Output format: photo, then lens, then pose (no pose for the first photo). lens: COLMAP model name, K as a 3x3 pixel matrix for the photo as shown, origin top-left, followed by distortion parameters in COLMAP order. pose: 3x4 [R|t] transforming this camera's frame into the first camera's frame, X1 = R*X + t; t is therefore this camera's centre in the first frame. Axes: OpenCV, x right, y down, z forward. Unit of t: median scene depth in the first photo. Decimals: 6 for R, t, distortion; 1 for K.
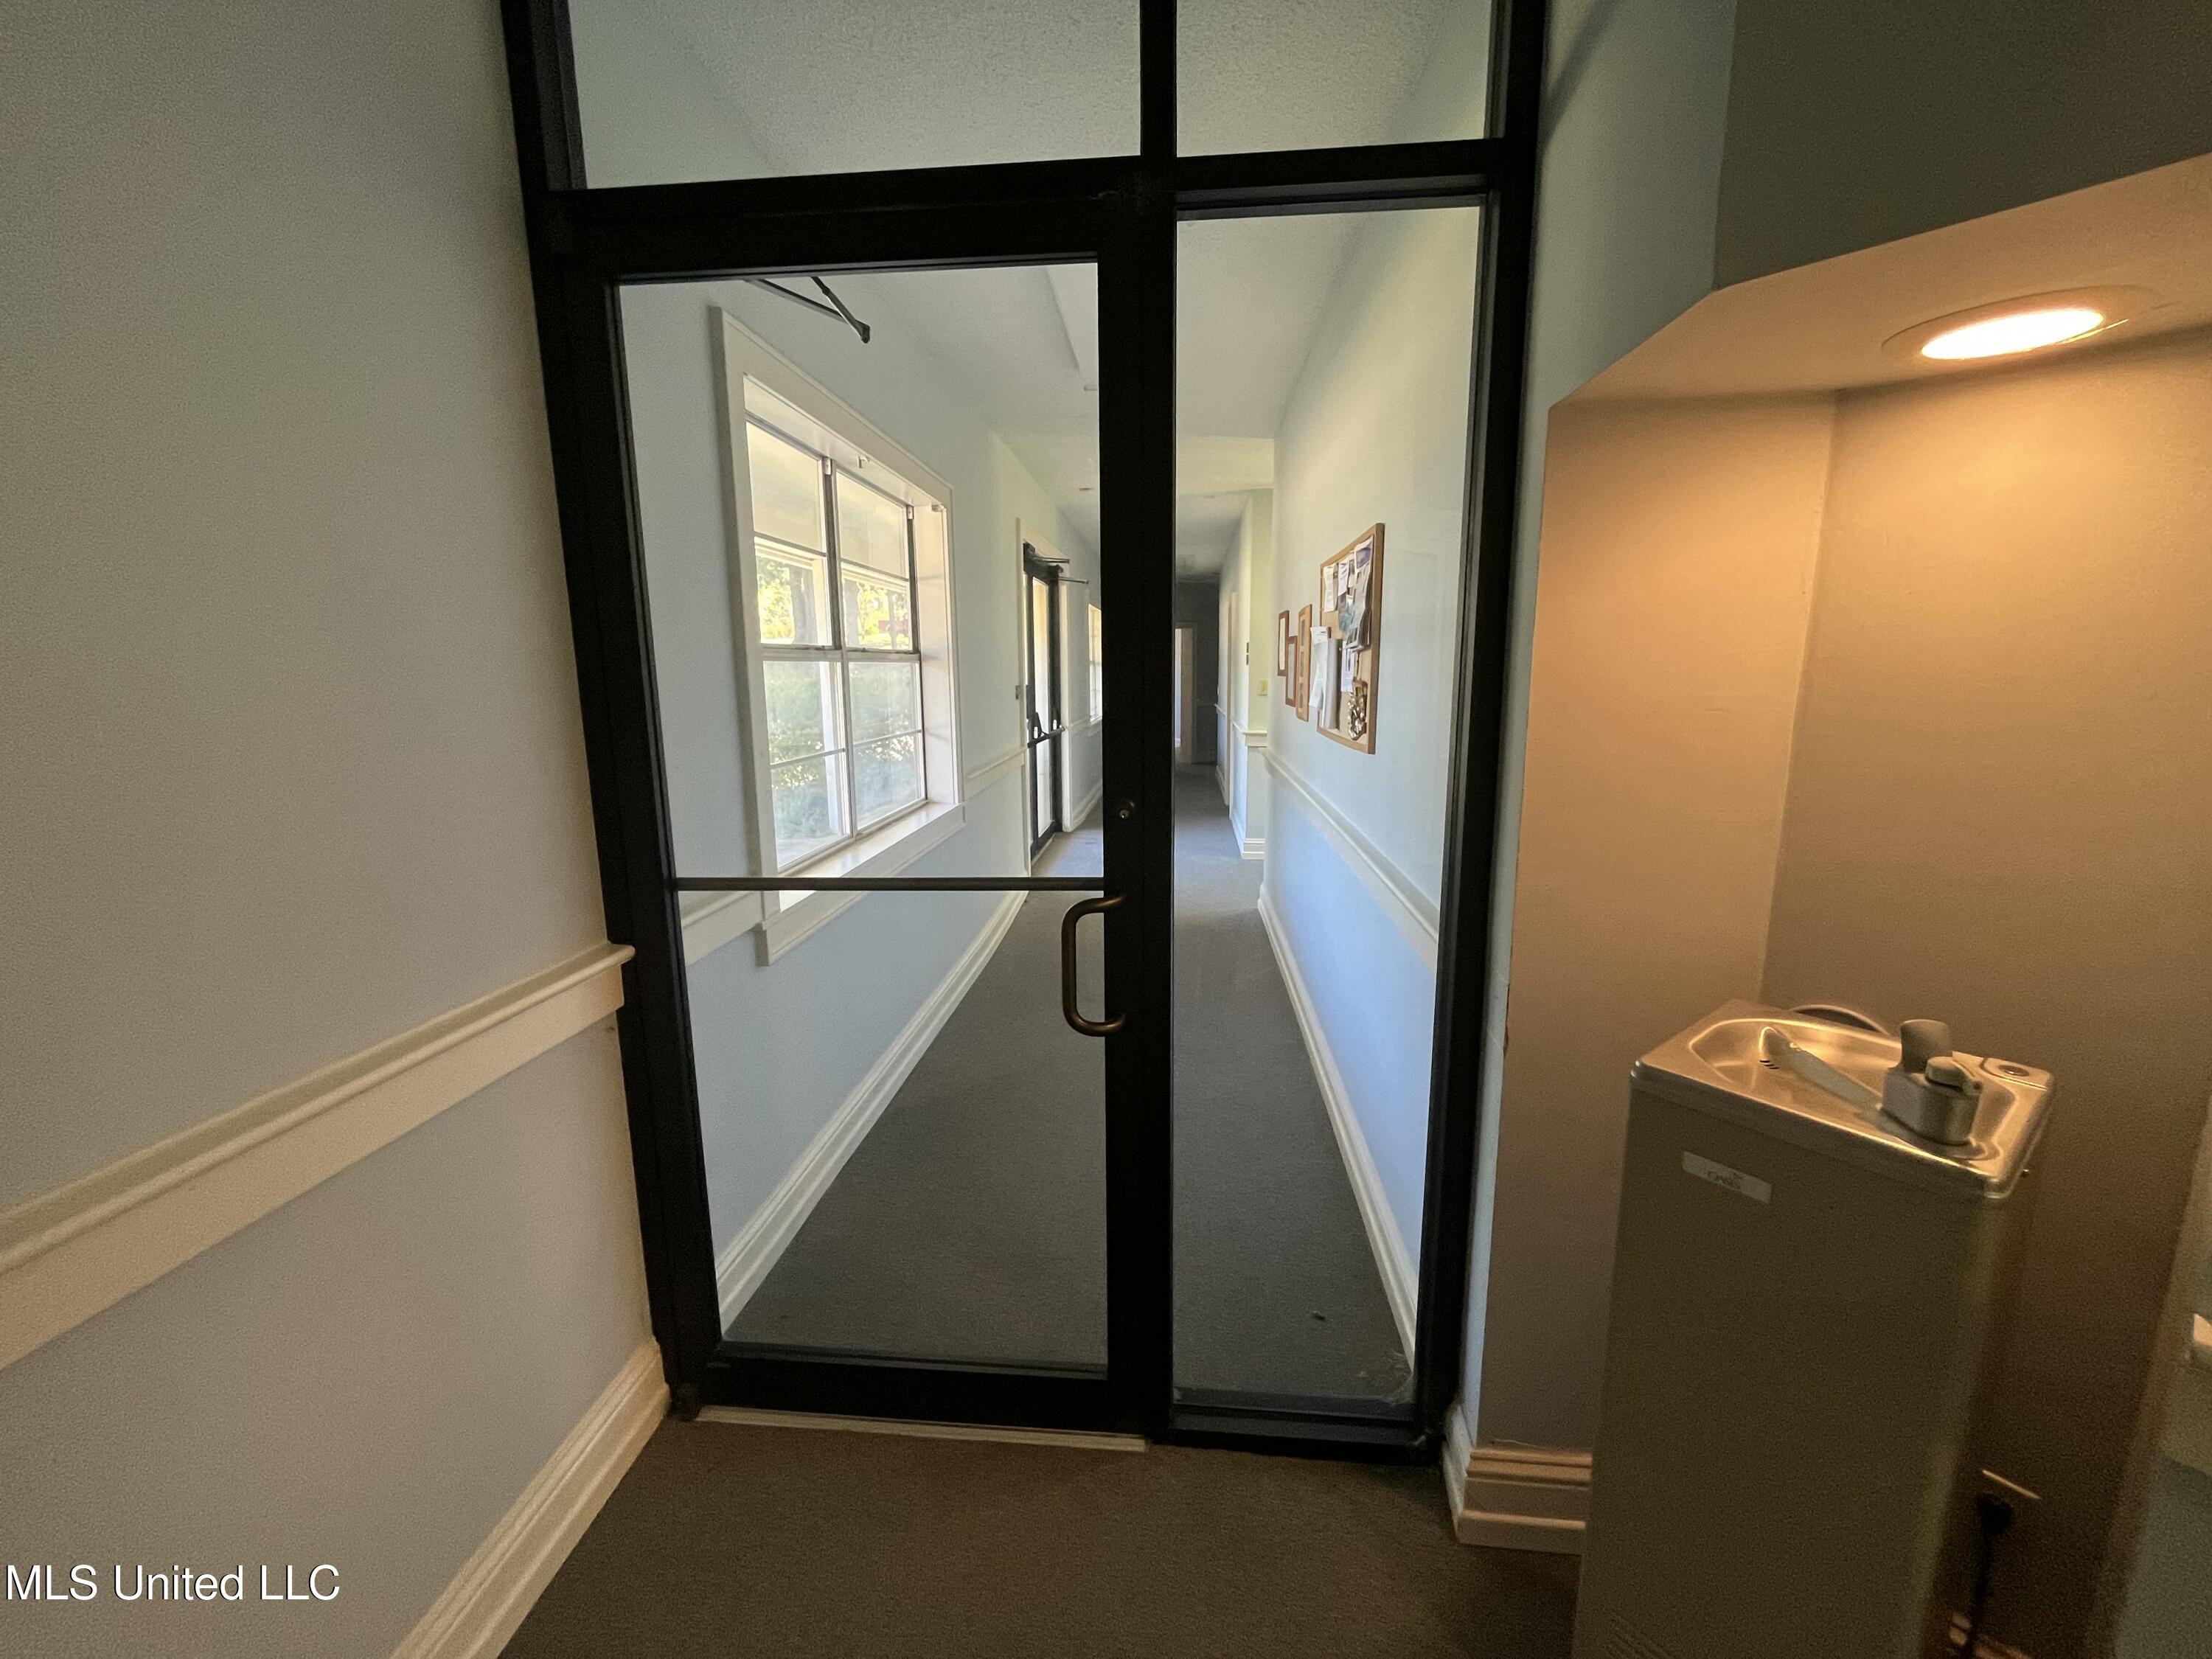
lens RADIAL K [[888.8, 0, 1104.2], [0, 888.8, 828.5], [0, 0, 1]] dist [-0.001018, -0.000040]
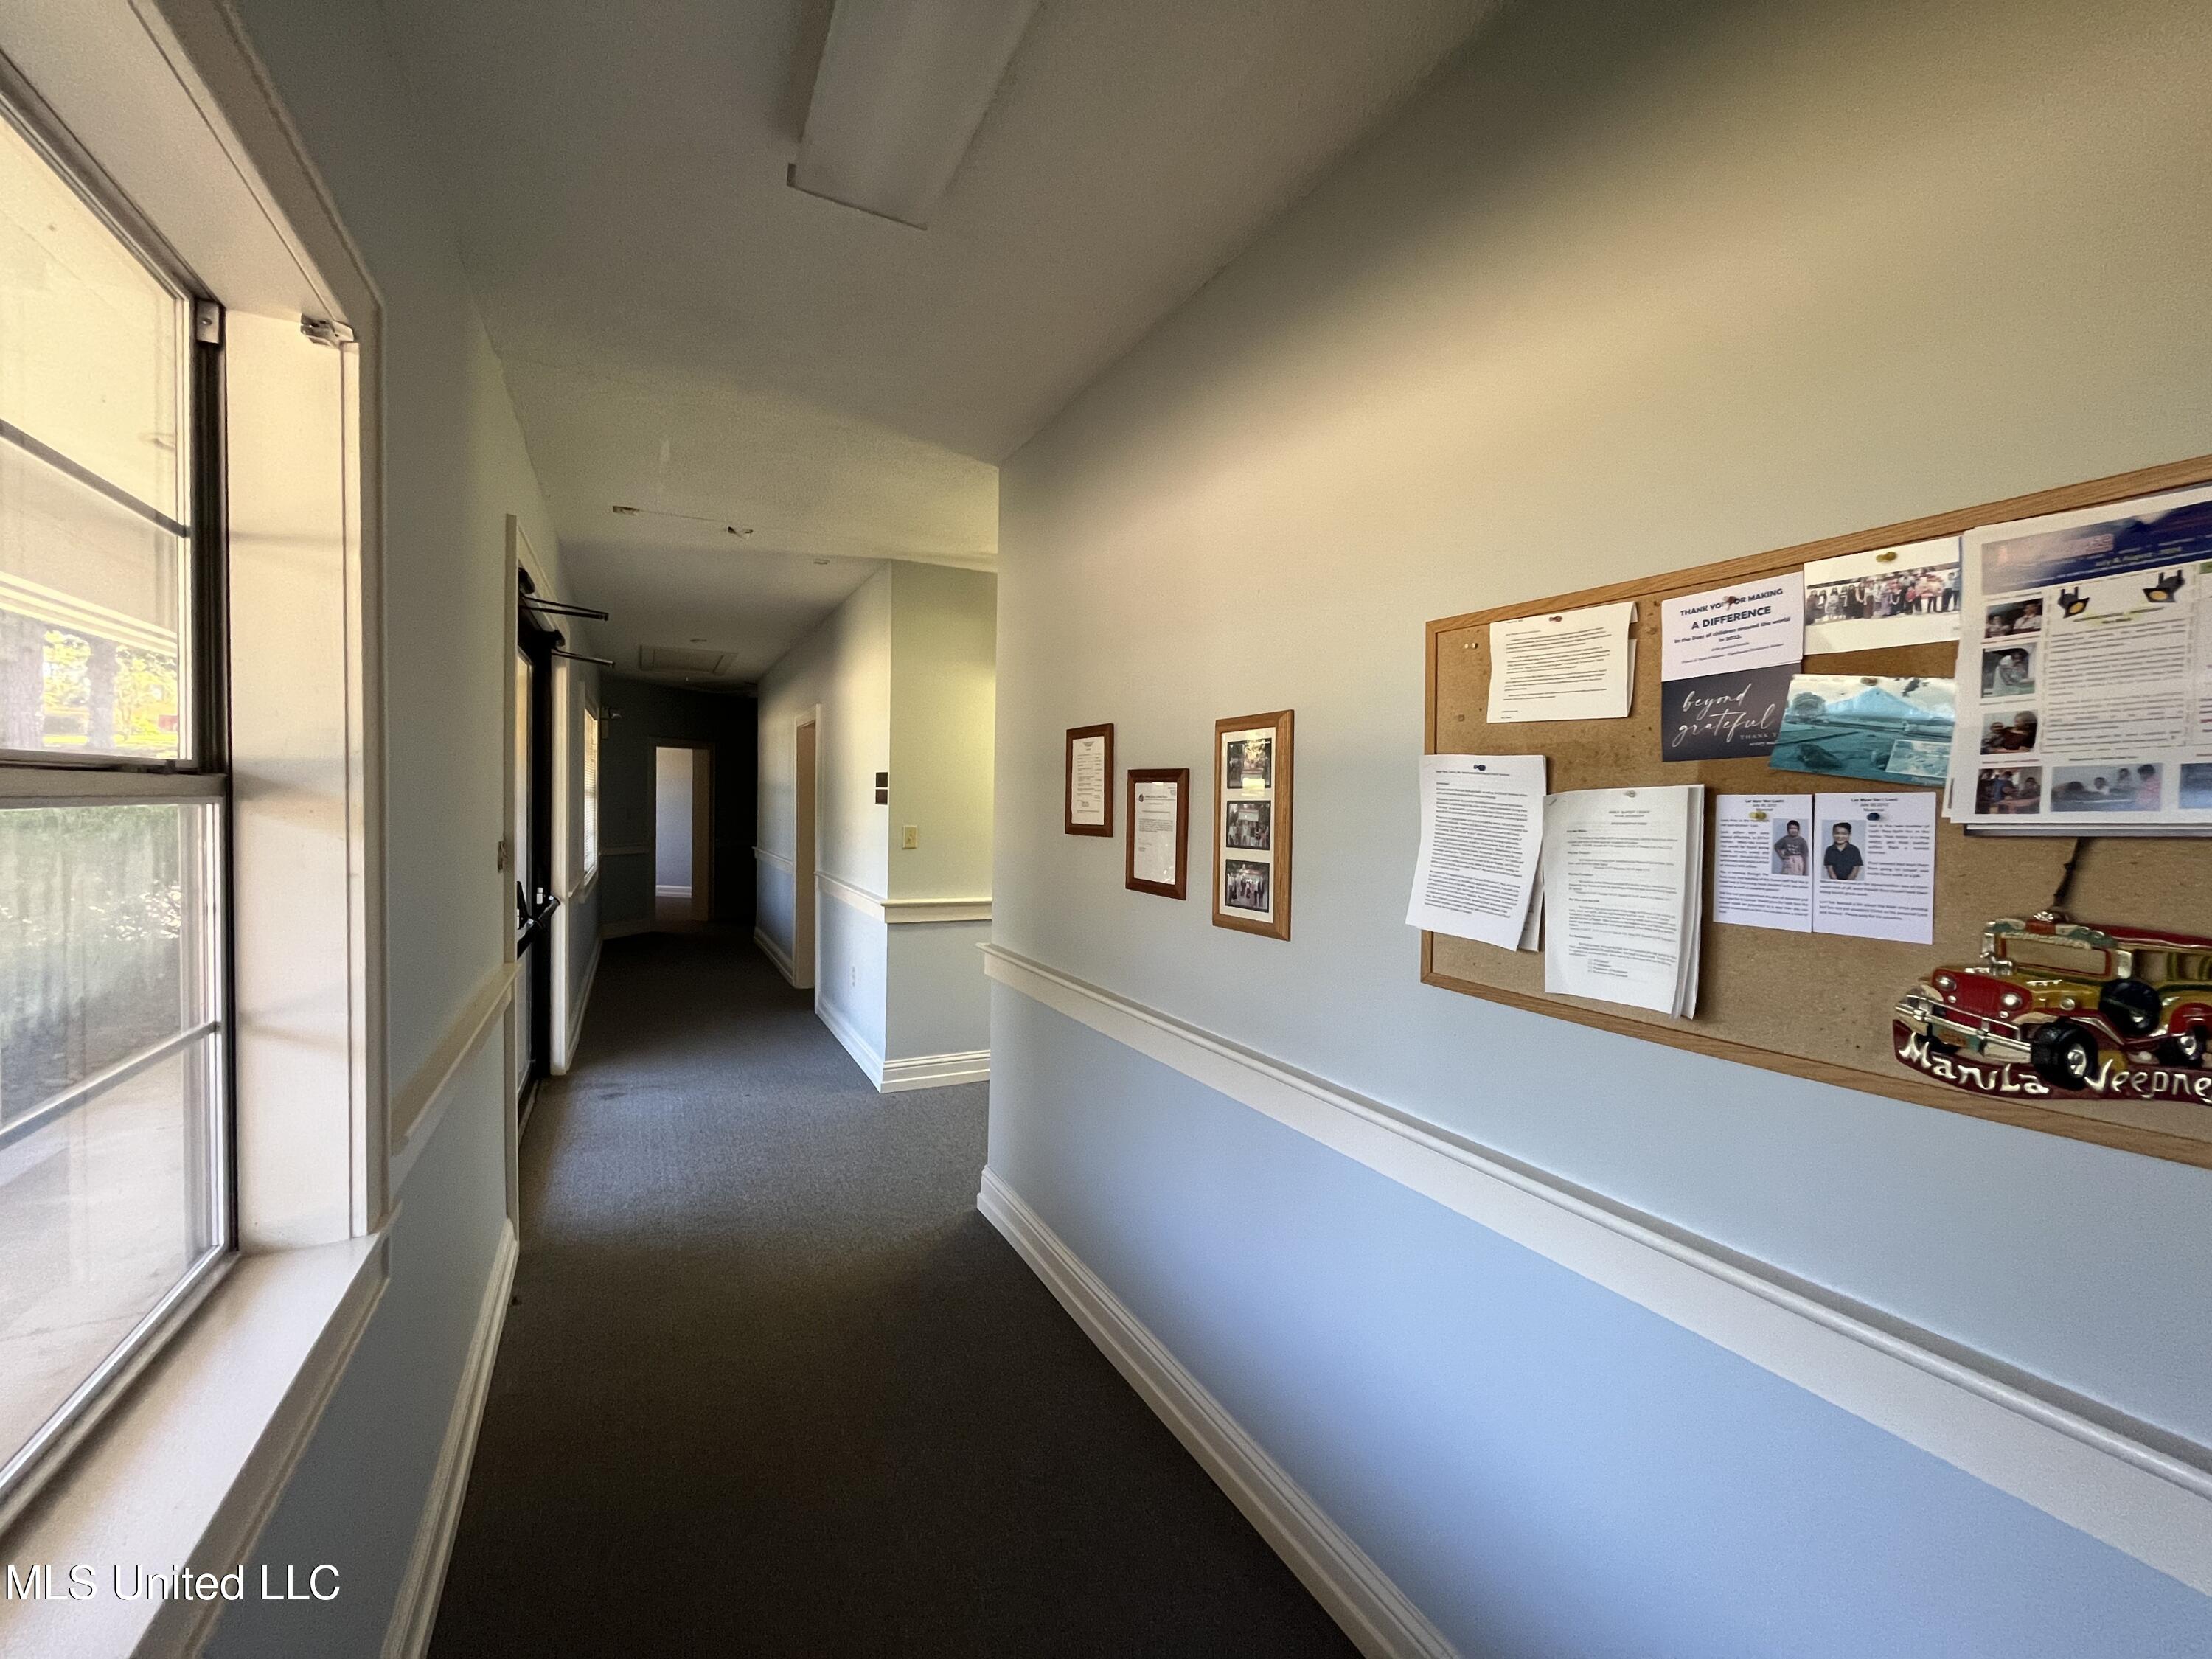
lens RADIAL K [[888.8, 0, 1100.3], [0, 888.8, 825.1], [0, 0, 1]] dist [-0.001018, -0.000040]
pose [[0.841305, 0.009322, 0.540480, -0.118788], [0.070664, 0.989375, -0.127058, -0.117618], [-0.535921, 0.145087, 0.831708, 0.581832]]
